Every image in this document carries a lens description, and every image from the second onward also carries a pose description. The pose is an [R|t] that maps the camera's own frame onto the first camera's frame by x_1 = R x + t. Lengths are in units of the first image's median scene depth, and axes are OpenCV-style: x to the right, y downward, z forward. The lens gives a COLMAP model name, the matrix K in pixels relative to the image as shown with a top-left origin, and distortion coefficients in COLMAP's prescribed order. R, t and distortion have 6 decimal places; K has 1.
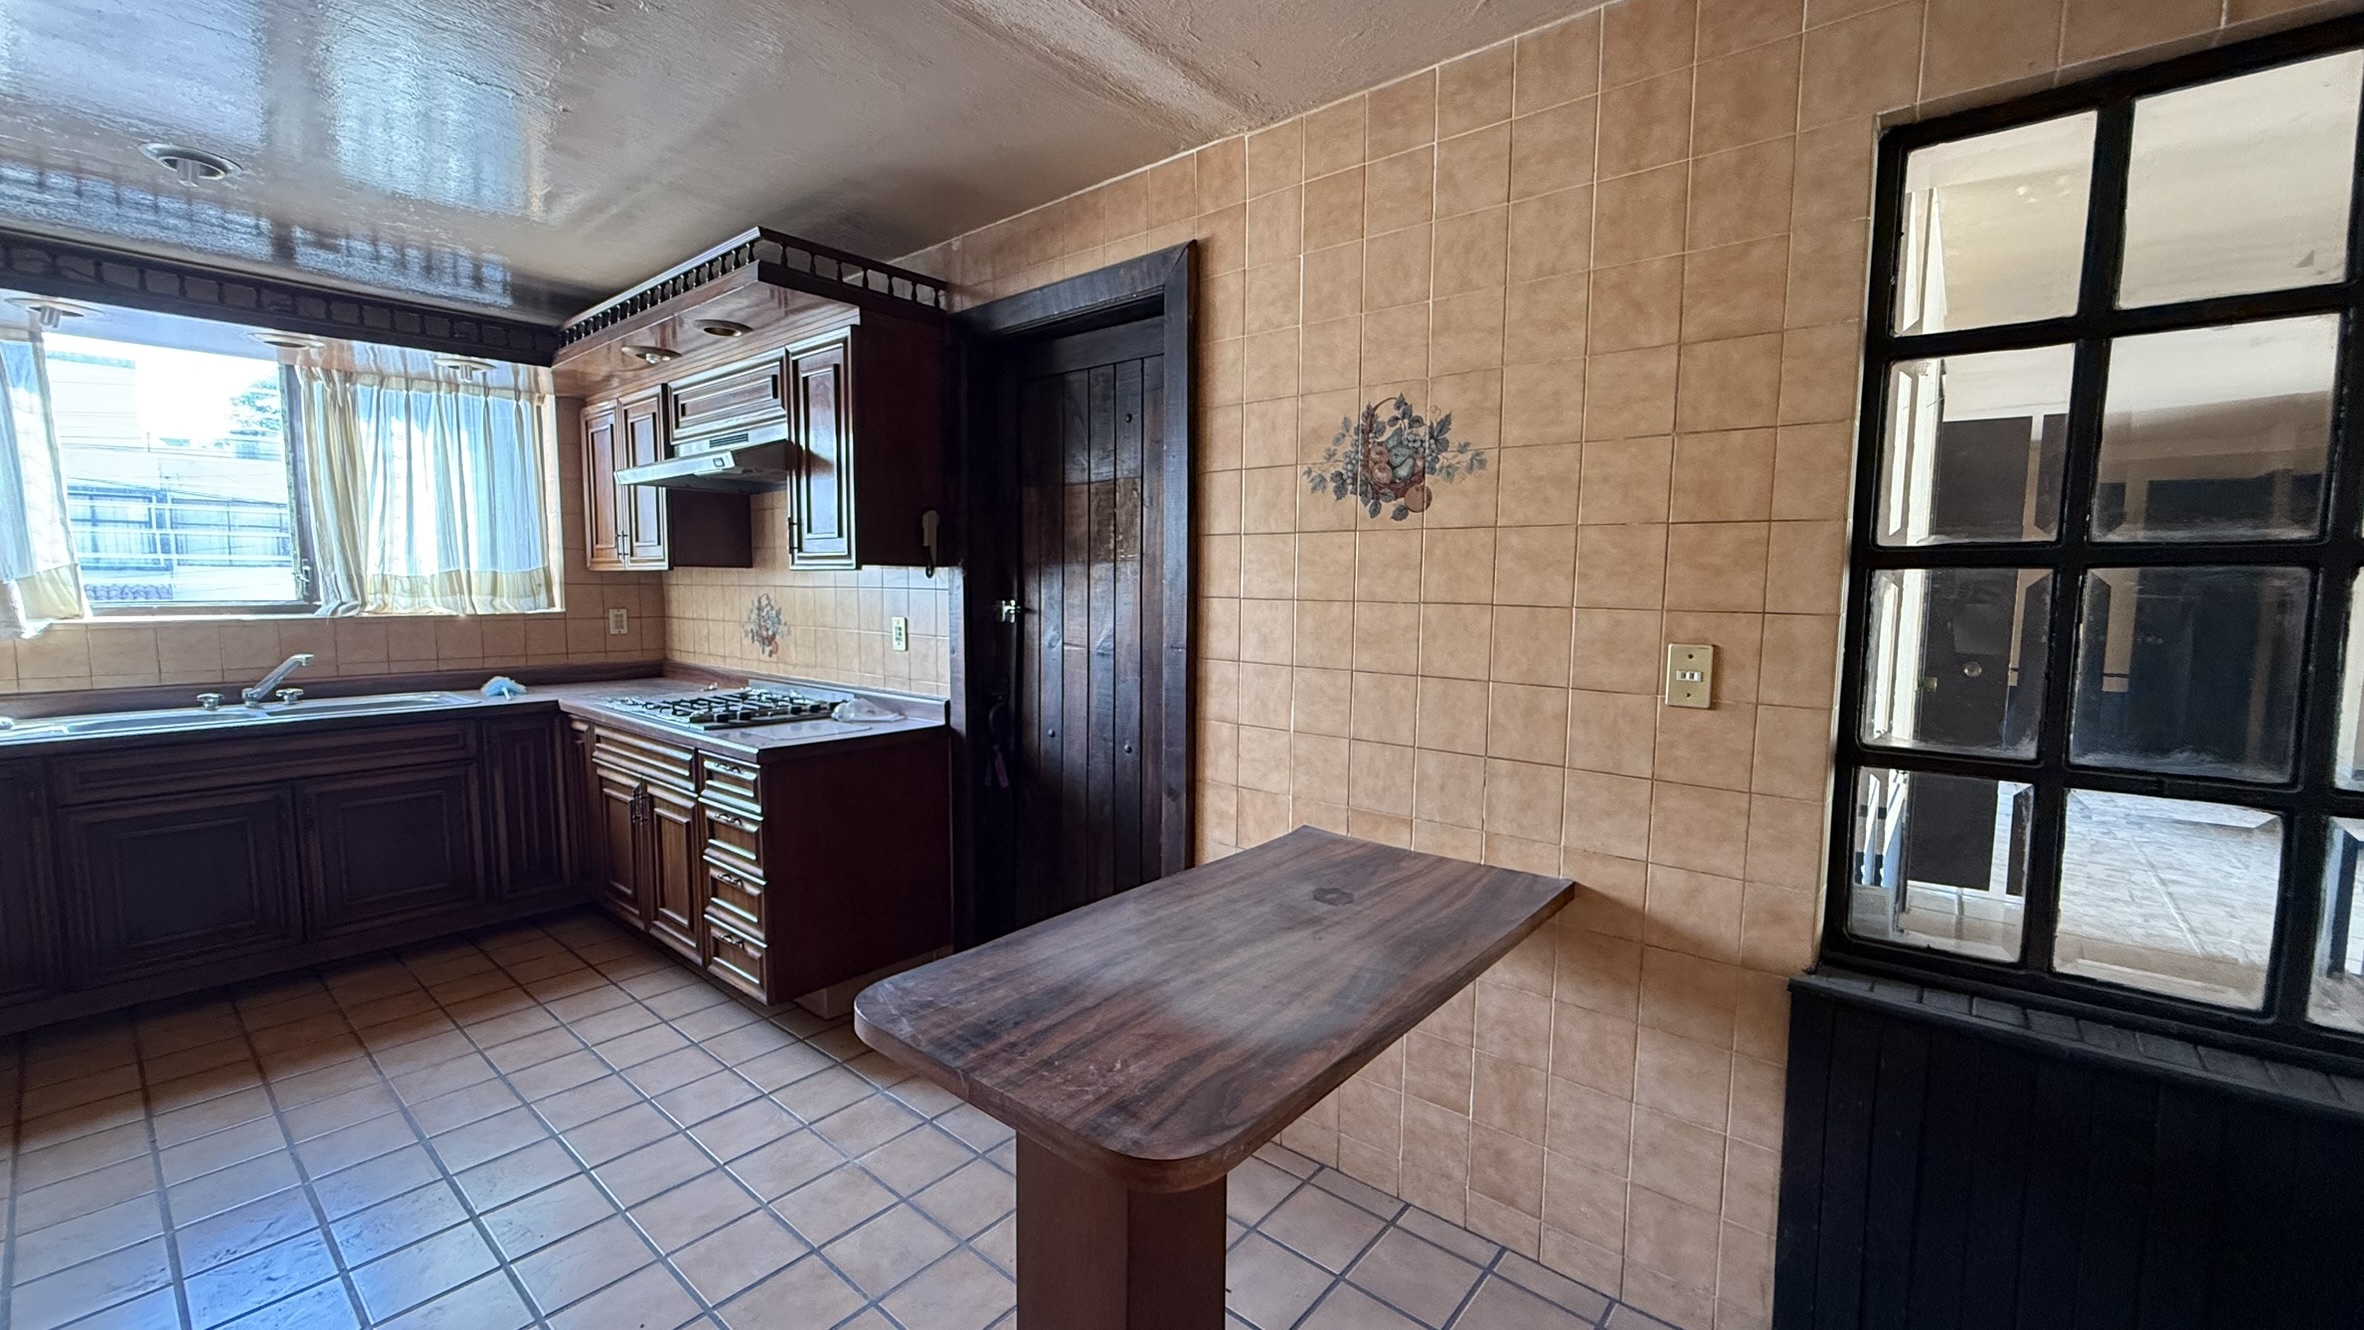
lens RADIAL K [[936.5, 0, 1171.2], [0, 936.5, 665.1], [0, 0, 1]] dist [0.000491, 0.000270]
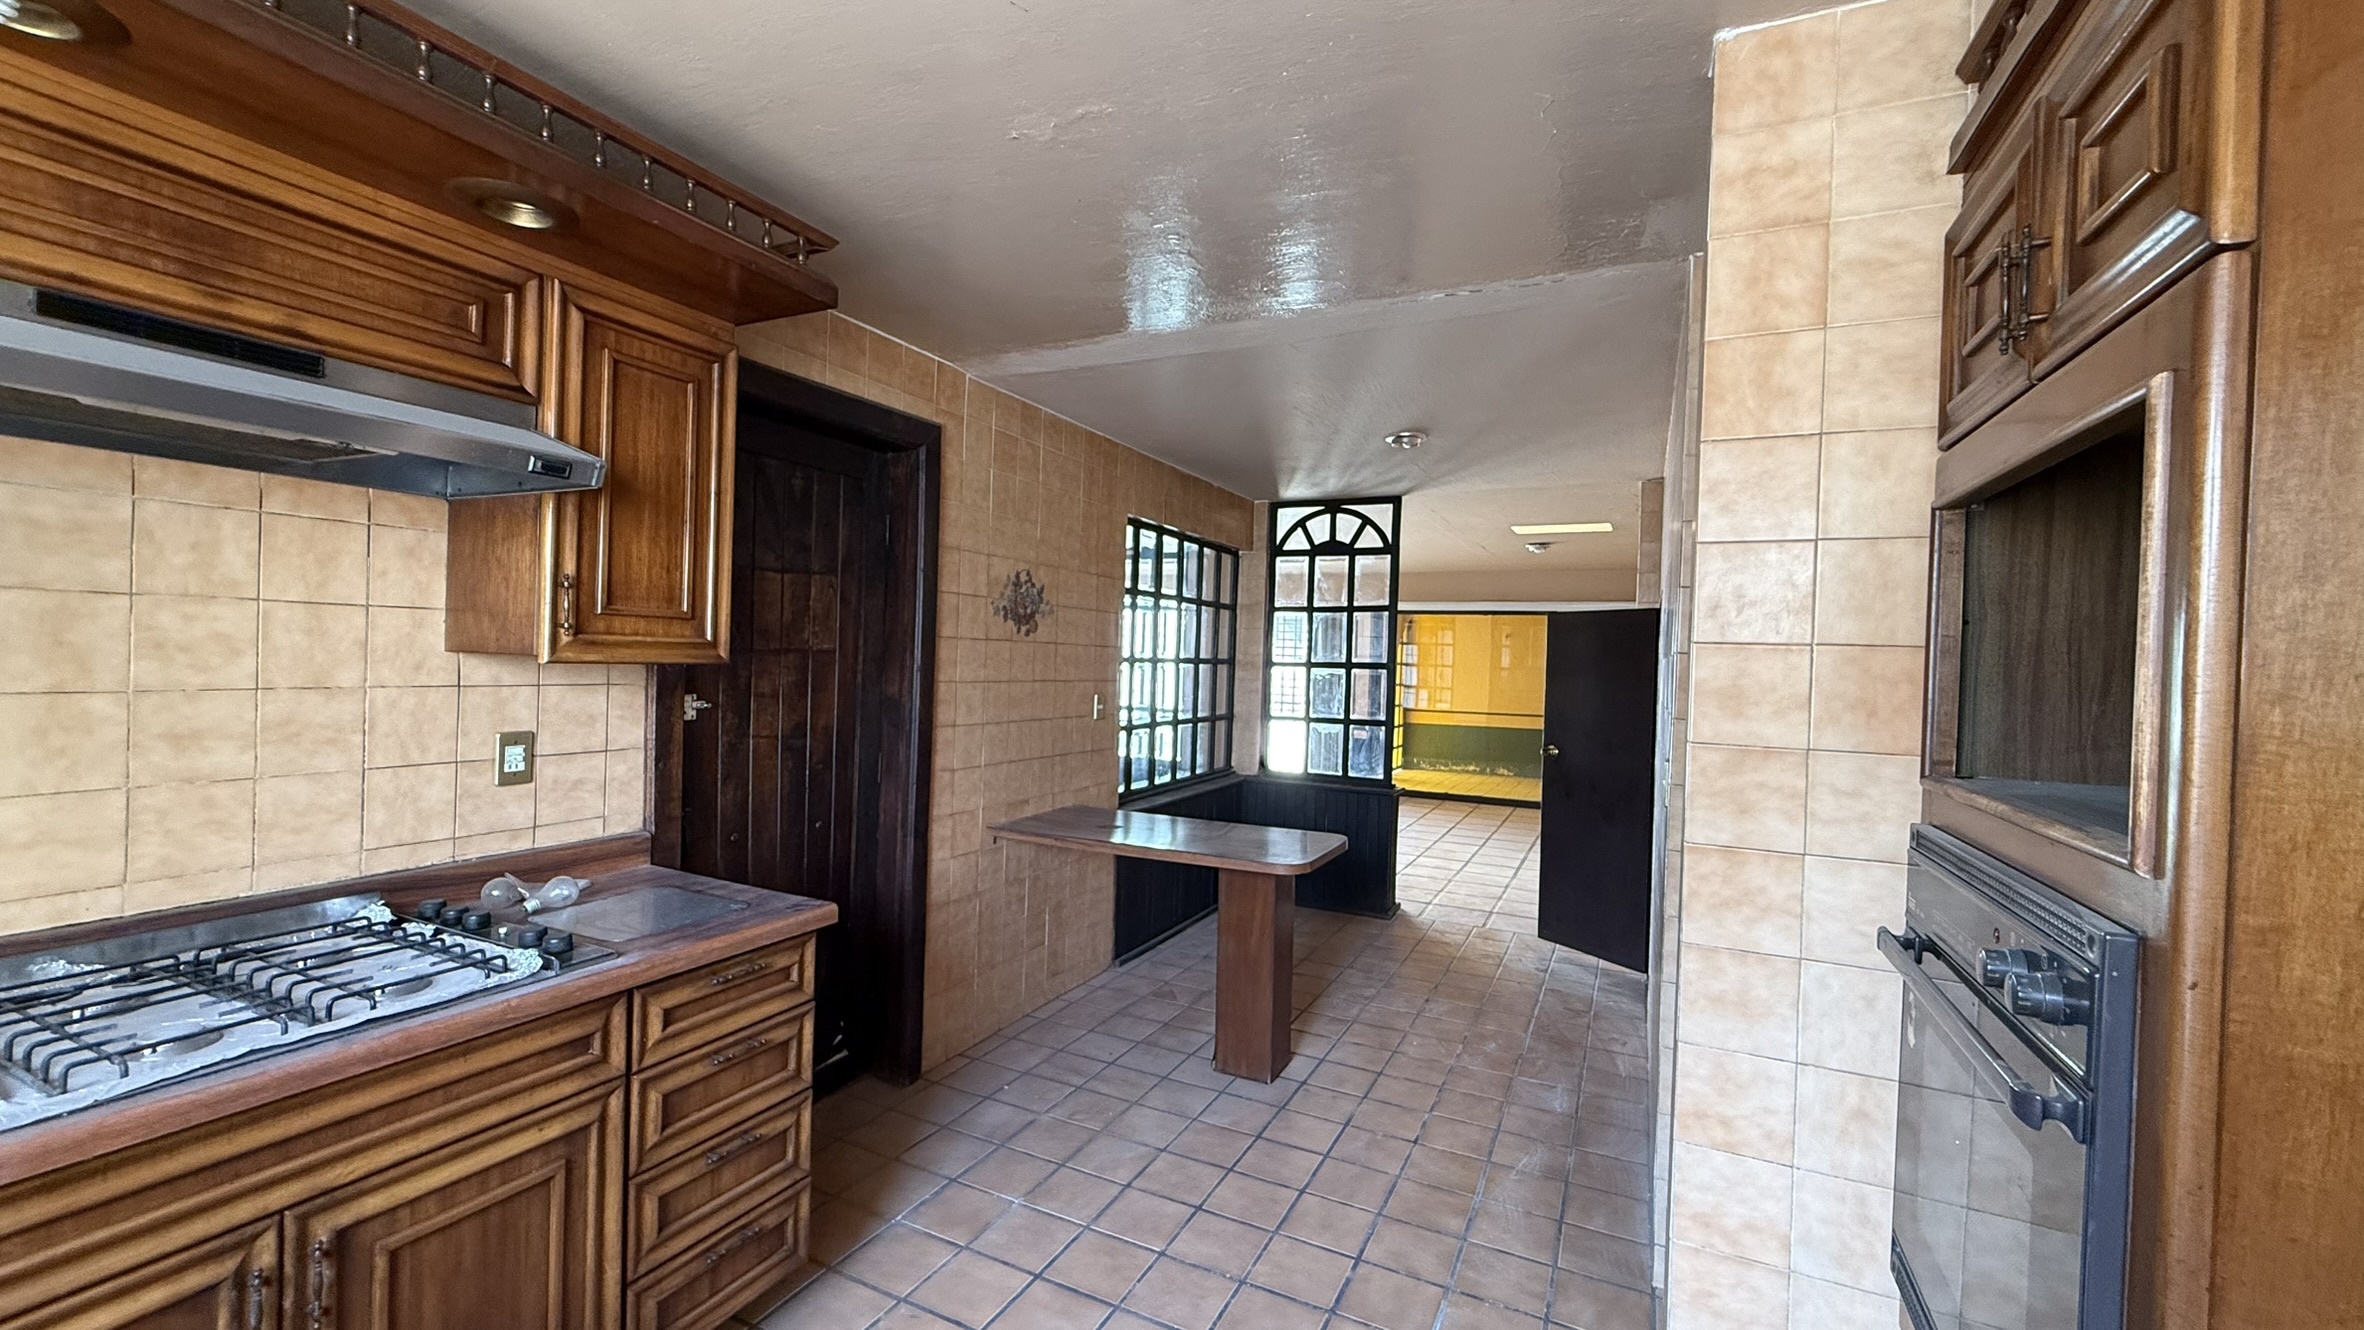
lens RADIAL K [[936.5, 0, 1171.2], [0, 936.5, 665.1], [0, 0, 1]] dist [0.000491, 0.000270]
pose [[-0.240072, -0.022002, 0.970506, -1.580826], [0.054083, 0.997887, 0.036001, -0.147761], [-0.969247, 0.061131, -0.238375, 1.151337]]
